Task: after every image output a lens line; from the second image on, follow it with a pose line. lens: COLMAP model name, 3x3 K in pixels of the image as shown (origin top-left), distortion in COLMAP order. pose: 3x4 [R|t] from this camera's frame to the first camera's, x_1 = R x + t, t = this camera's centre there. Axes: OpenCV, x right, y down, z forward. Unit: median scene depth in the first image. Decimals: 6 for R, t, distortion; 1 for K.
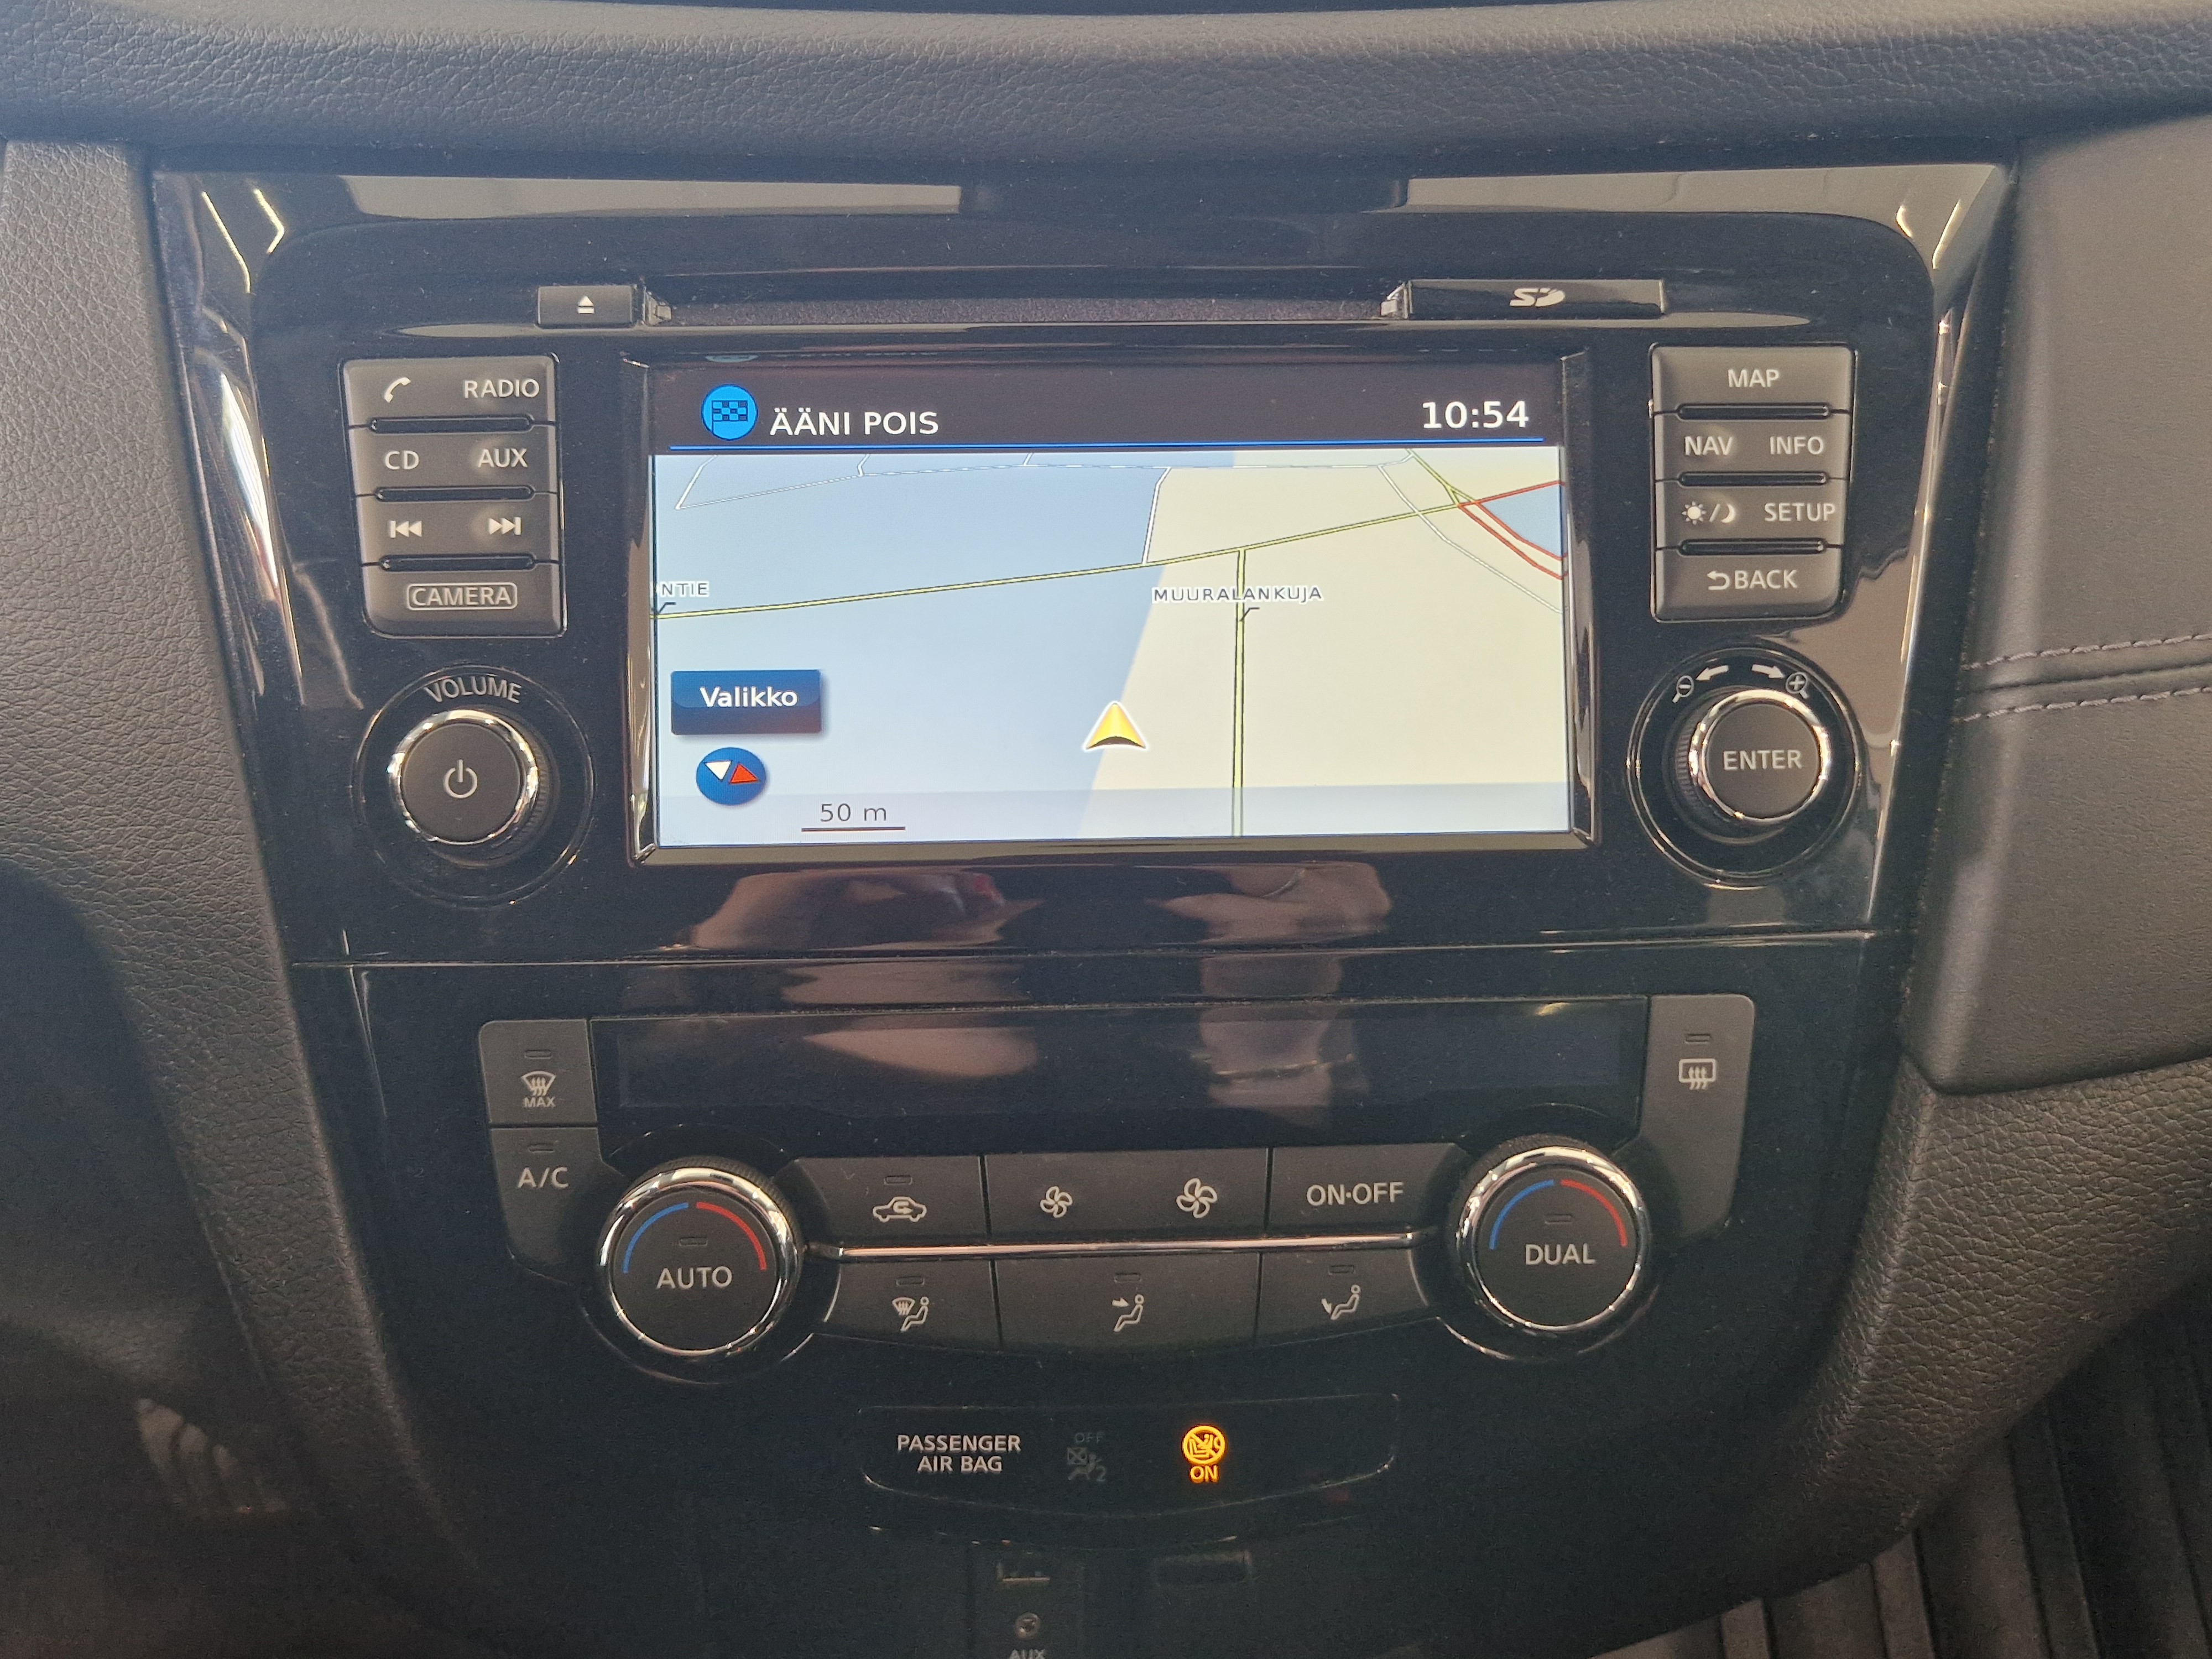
lens RADIAL K [[2031.8, 0, 1083.5], [0, 2031.8, 833.7], [0, 0, 1]] dist [0.052662, -0.060742]
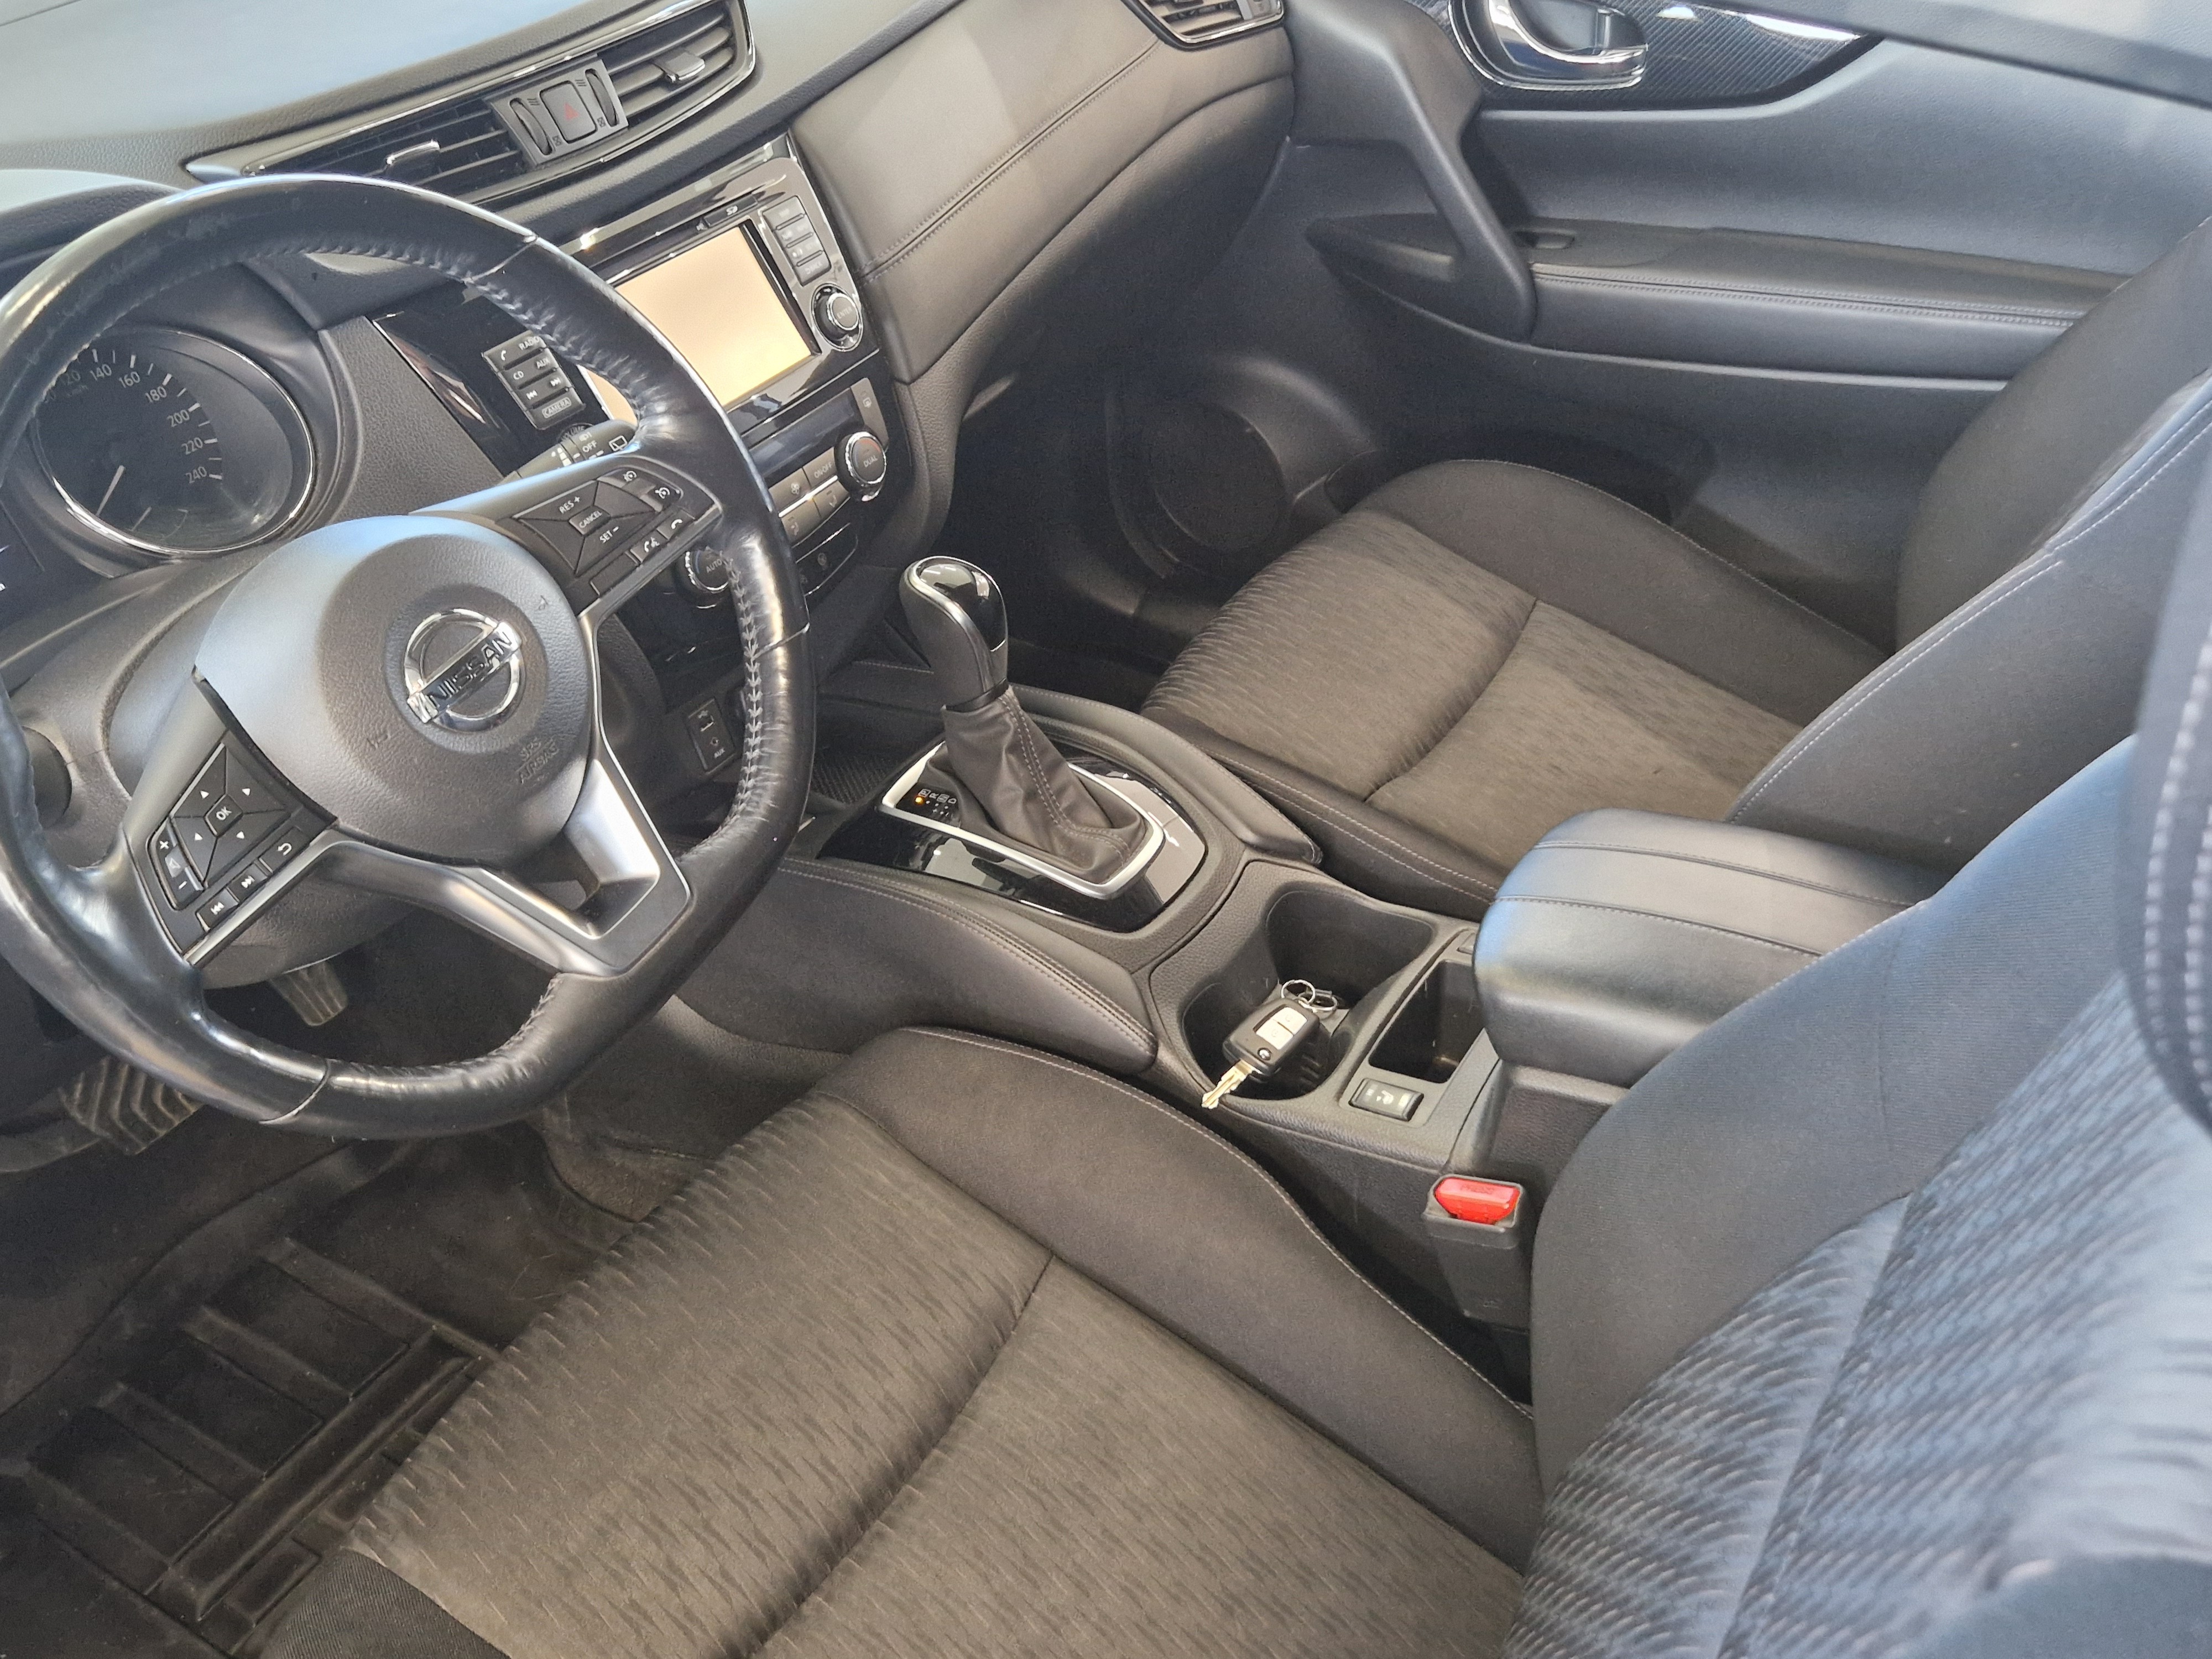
lens RADIAL K [[2018.3, 0, 1106.0], [0, 2018.3, 829.5], [0, 0, 1]] dist [0.053600, -0.064650]
pose [[0.566935, -0.514599, 0.643252, -2.113430], [0.418590, 0.852506, 0.313075, -0.179810], [-0.709484, 0.091766, 0.698721, -1.693467]]
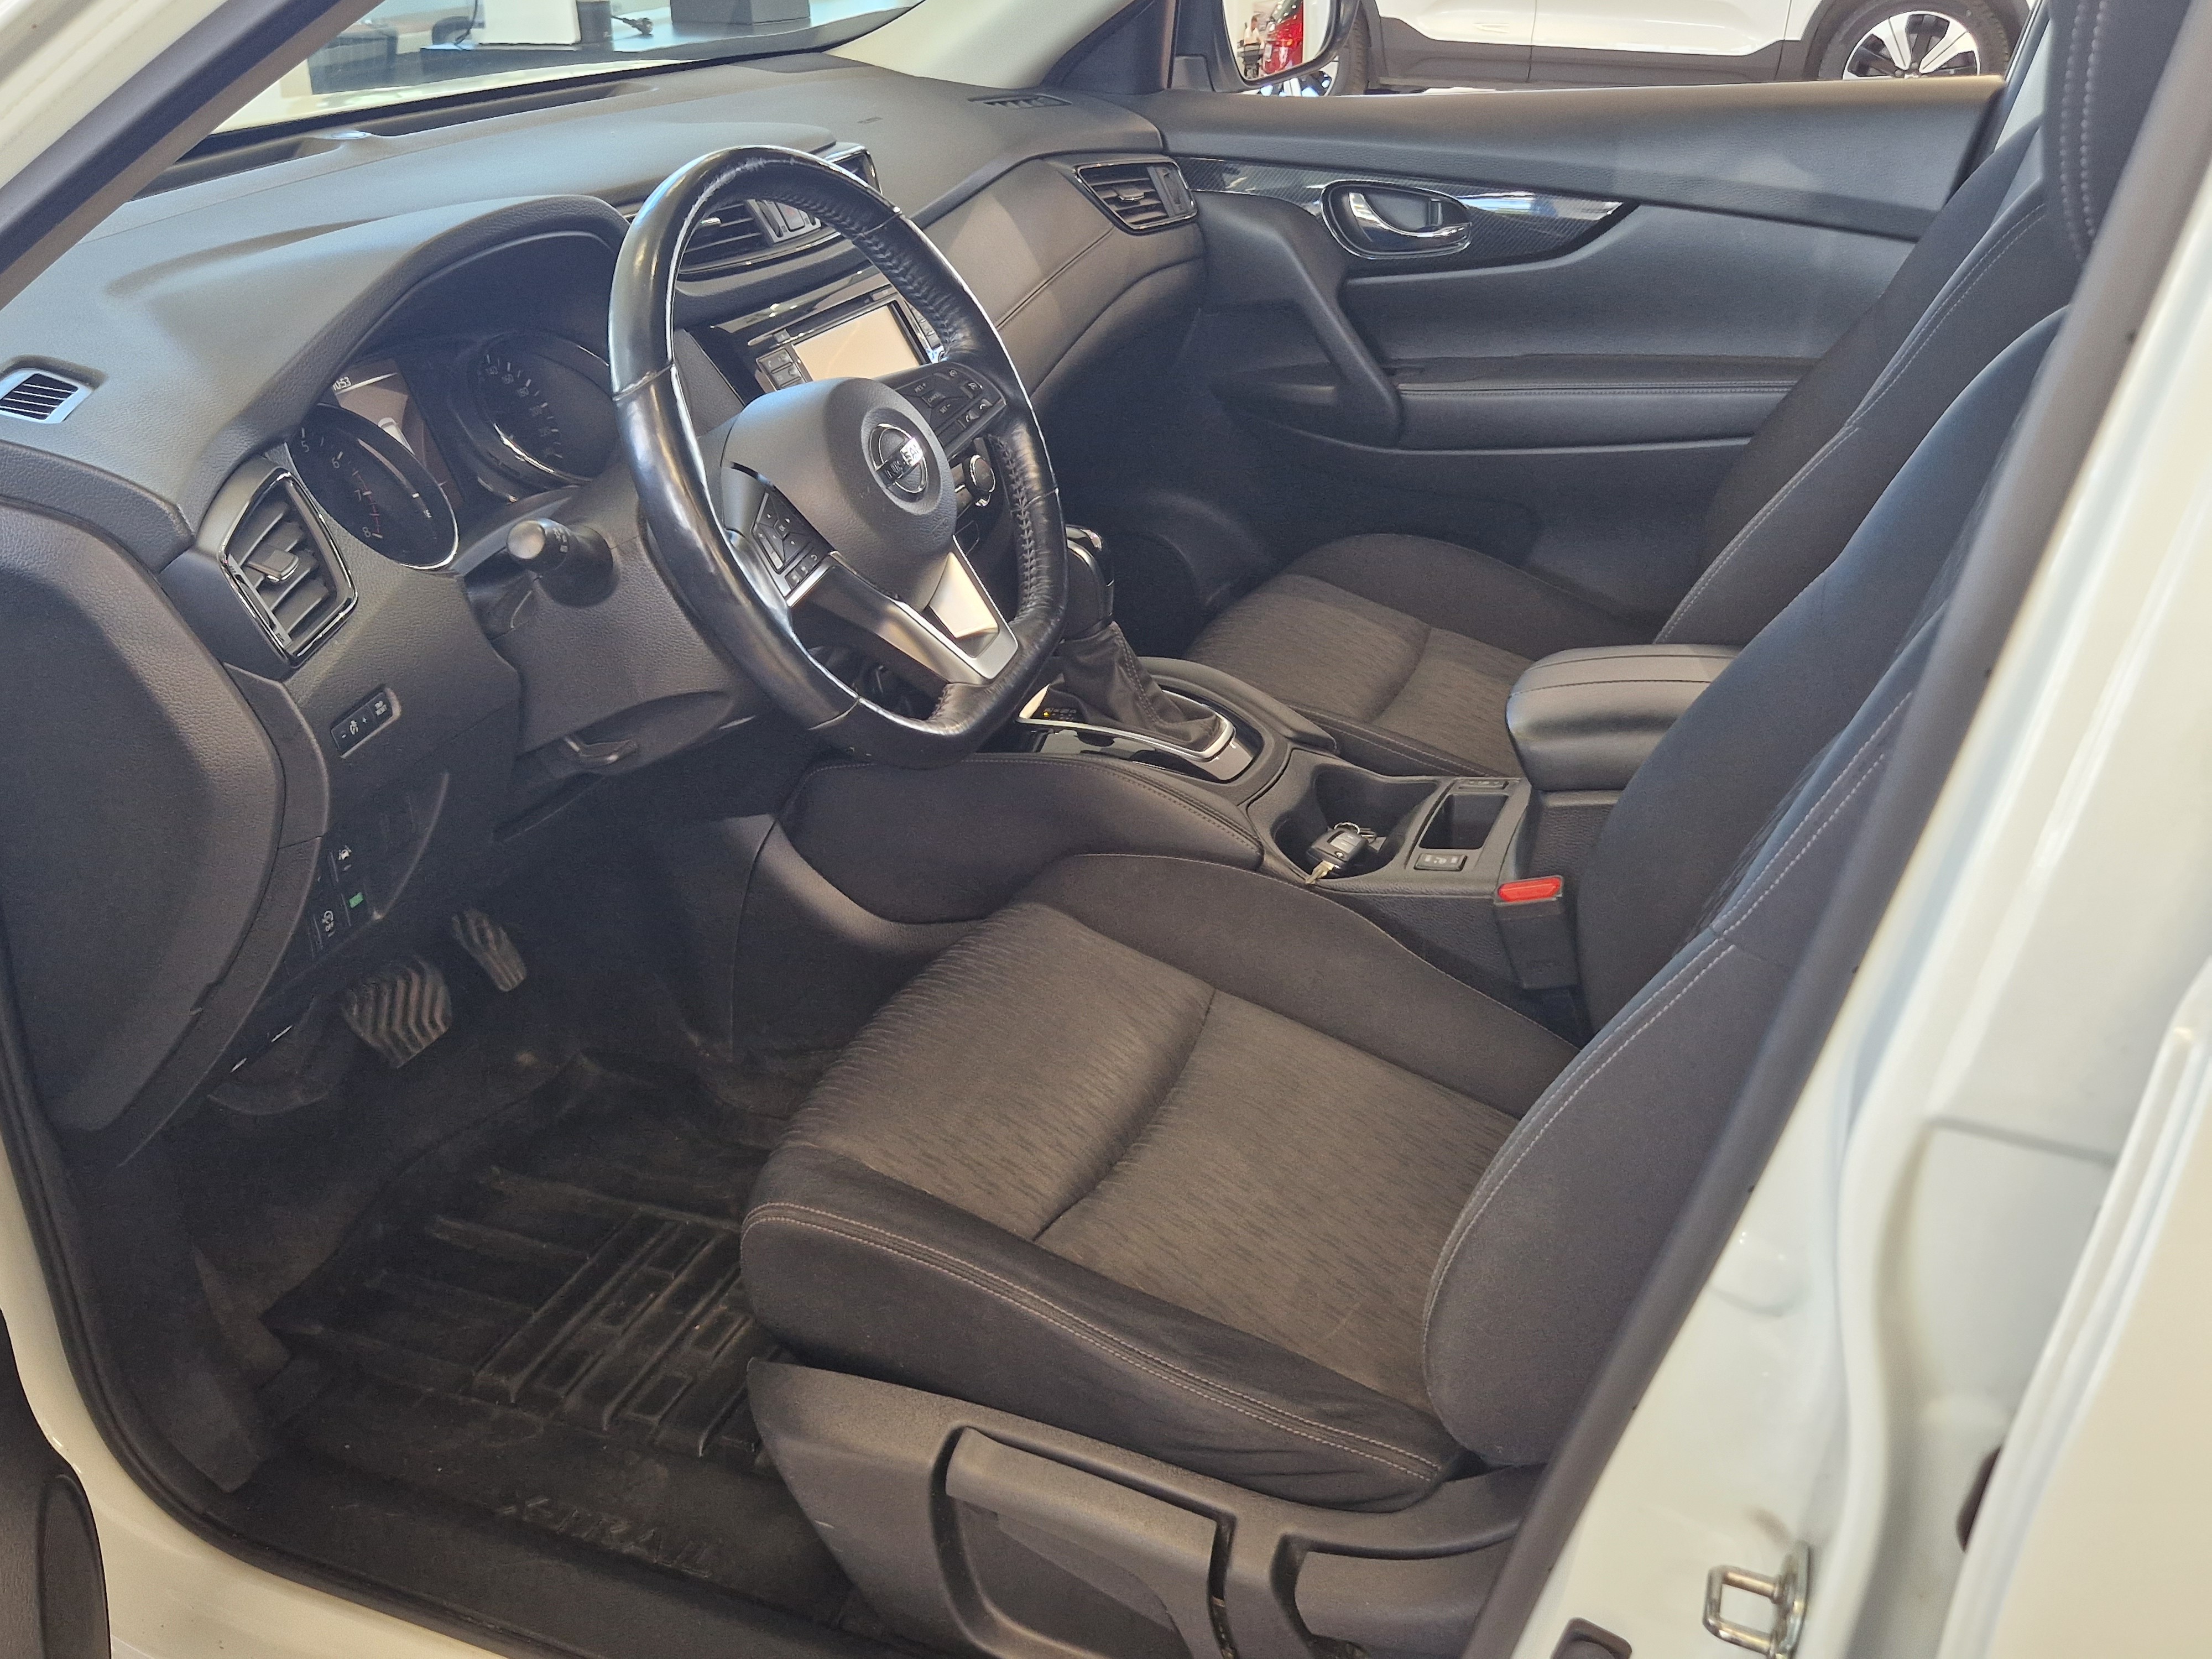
lens RADIAL K [[1977.6, 0, 1116.4], [0, 1977.6, 841.3], [0, 0, 1]] dist [0.009944, 0.000842]
pose [[0.426369, -0.428659, 0.796530, -3.644089], [0.442593, 0.866836, 0.229582, 0.018356], [-0.788873, 0.254652, 0.559314, -1.604724]]
